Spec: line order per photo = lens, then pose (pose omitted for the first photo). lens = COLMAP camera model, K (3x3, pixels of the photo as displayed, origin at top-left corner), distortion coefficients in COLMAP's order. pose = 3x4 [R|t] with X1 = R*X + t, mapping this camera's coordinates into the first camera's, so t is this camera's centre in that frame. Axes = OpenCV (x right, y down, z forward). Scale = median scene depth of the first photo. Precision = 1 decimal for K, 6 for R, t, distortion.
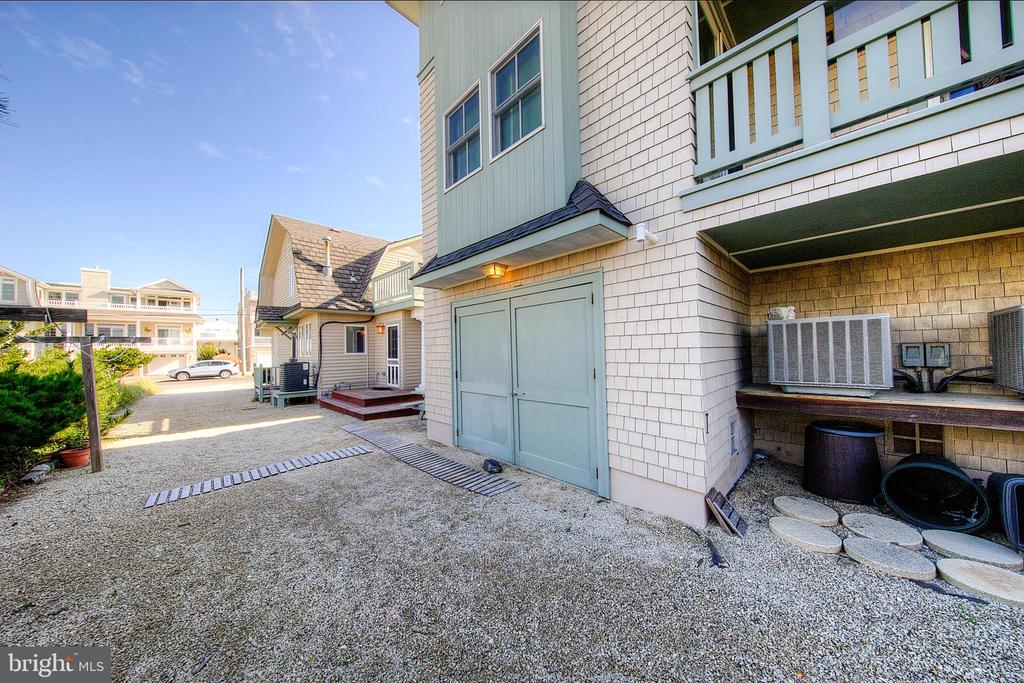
lens RADIAL K [[322.8, 0, 511.2], [0, 322.8, 343.6], [0, 0, 1]] dist [-0.000716, -0.000078]
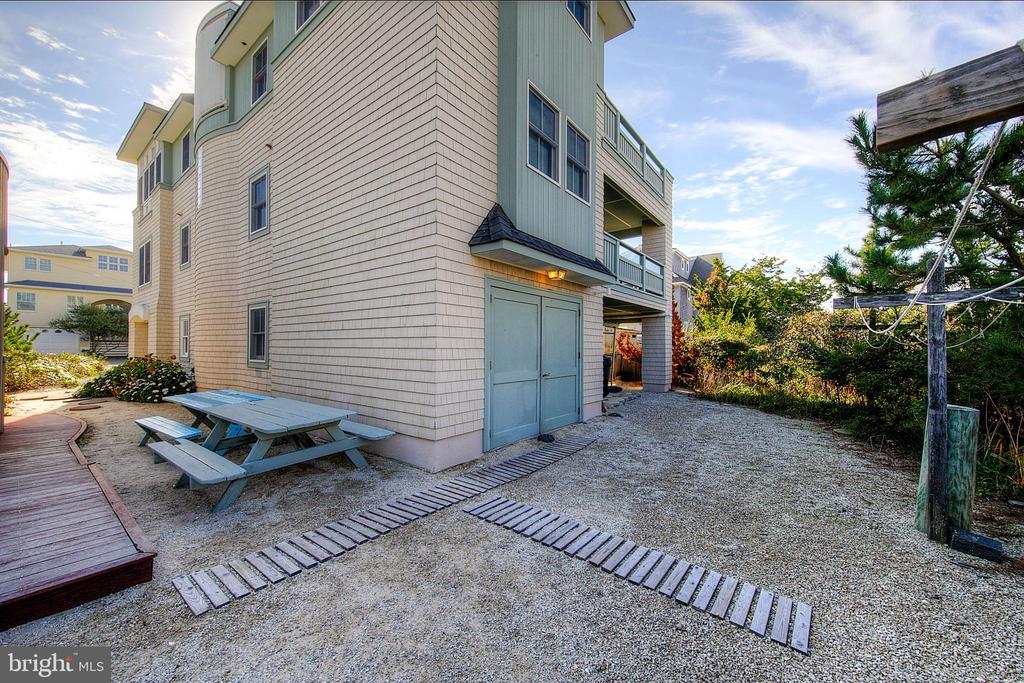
lens RADIAL K [[389.9, 0, 506.3], [0, 389.9, 343.0], [0, 0, 1]] dist [-0.015305, -0.000073]
pose [[-0.133291, 0.028277, 0.990674, -1.387426], [-0.025652, 0.999160, -0.031970, 0.079919], [-0.990745, -0.029674, -0.132453, 1.288386]]
